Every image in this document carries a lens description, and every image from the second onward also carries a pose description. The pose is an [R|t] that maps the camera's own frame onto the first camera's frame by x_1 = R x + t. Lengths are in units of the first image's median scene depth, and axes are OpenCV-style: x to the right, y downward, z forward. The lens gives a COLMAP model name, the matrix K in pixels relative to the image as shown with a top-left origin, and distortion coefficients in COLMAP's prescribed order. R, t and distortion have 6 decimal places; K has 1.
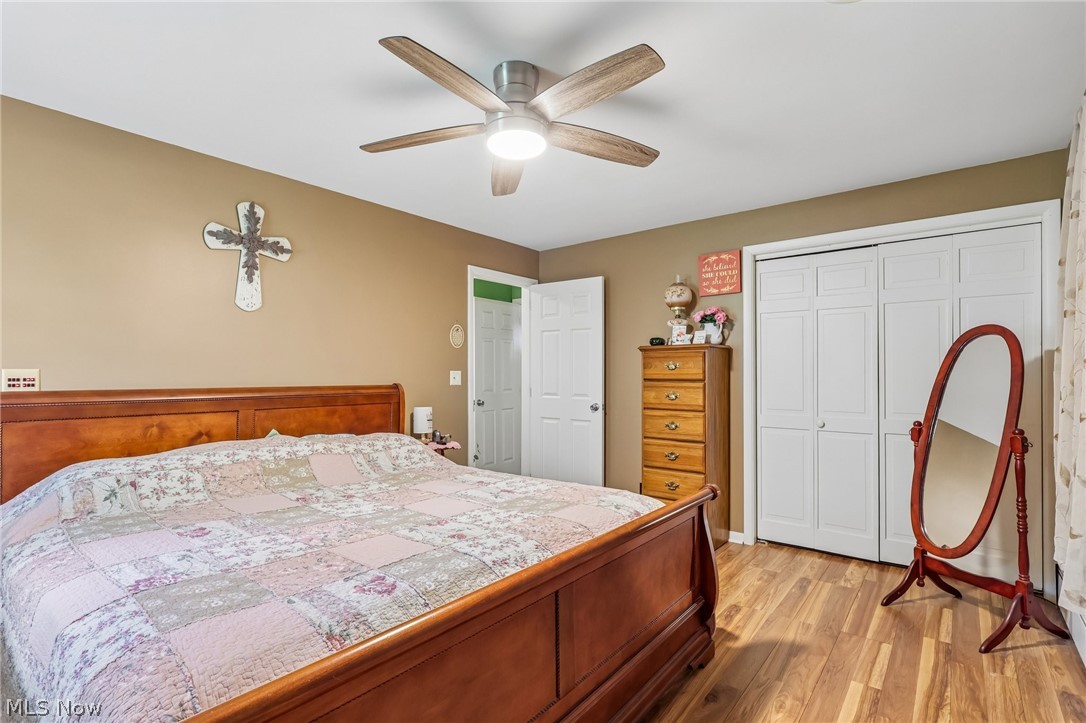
lens RADIAL K [[510.0, 0, 541.1], [0, 510.0, 366.4], [0, 0, 1]] dist [0.002018, 0.000454]
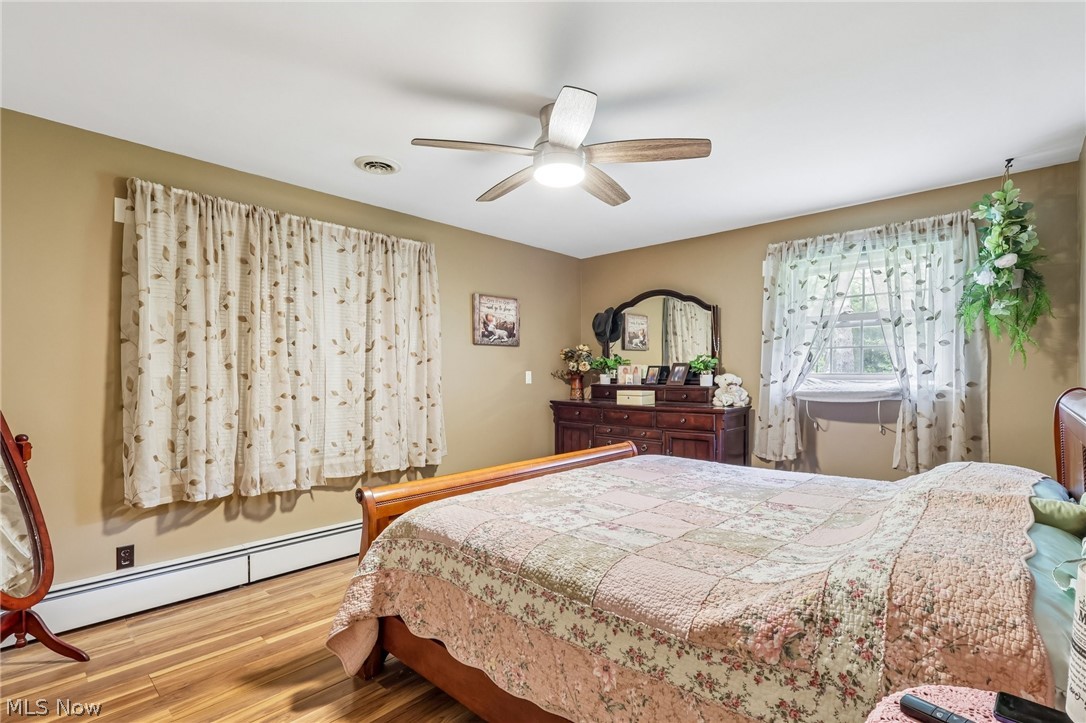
lens RADIAL K [[520.3, 0, 541.4], [0, 520.3, 377.9], [0, 0, 1]] dist [0.001315, 0.000501]
pose [[-0.997425, 0.003804, 0.071613, -0.084225], [0.003040, 0.999937, -0.010780, 0.033154], [-0.071649, -0.010534, -0.997374, 1.996902]]
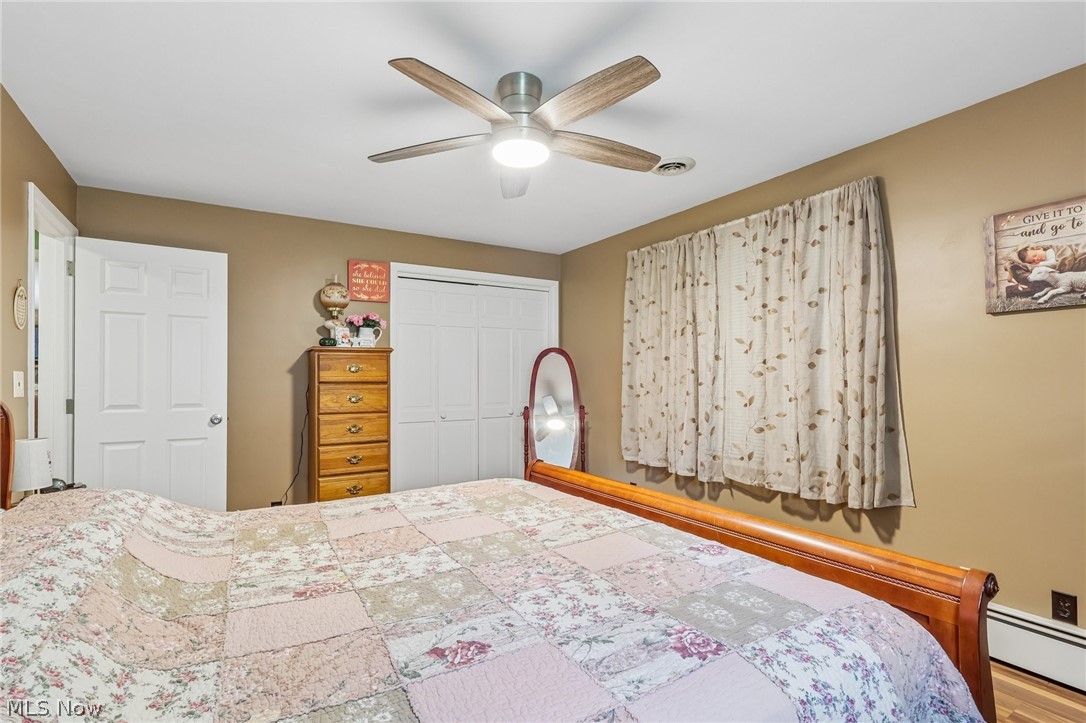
lens RADIAL K [[507.6, 0, 534.4], [0, 507.6, 367.9], [0, 0, 1]] dist [0.001587, 0.000799]
pose [[0.336244, 0.016792, 0.941625, -0.925383], [-0.011495, 0.999840, -0.013726, 0.012909], [-0.941705, -0.006209, 0.336383, 0.574010]]
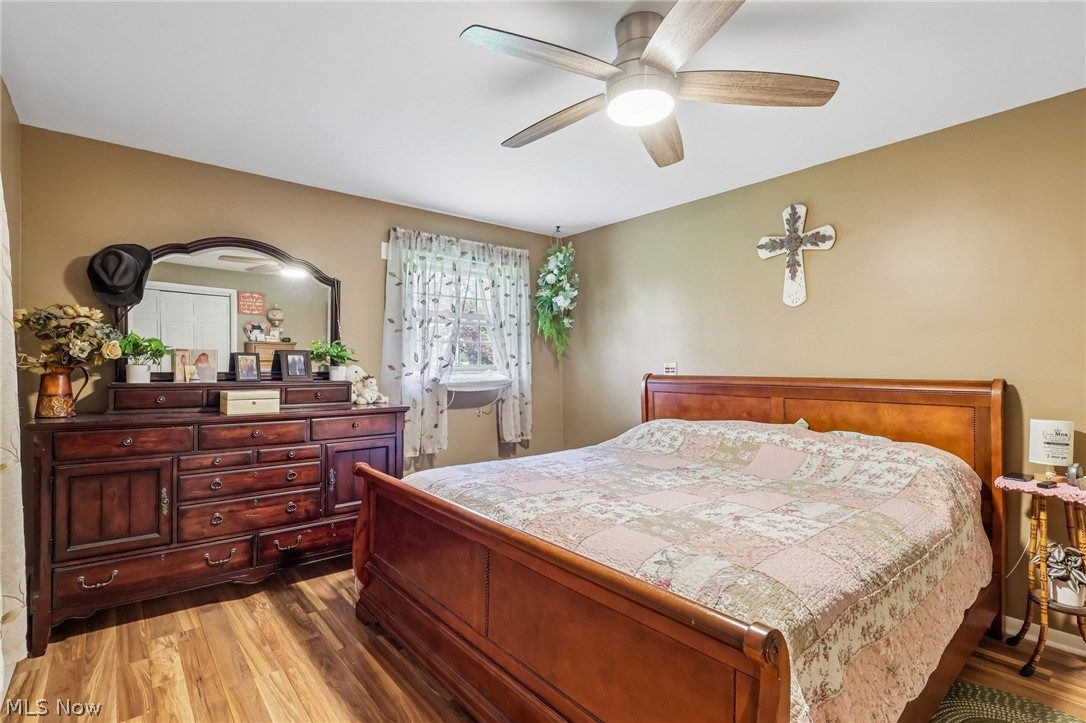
lens RADIAL K [[510.0, 0, 541.1], [0, 510.0, 366.4], [0, 0, 1]] dist [0.002018, 0.000454]
pose [[-0.192541, 0.002418, -0.981286, 0.788796], [0.016329, 0.999866, -0.000741, 0.013678], [0.981153, -0.016166, -0.192555, 0.913664]]
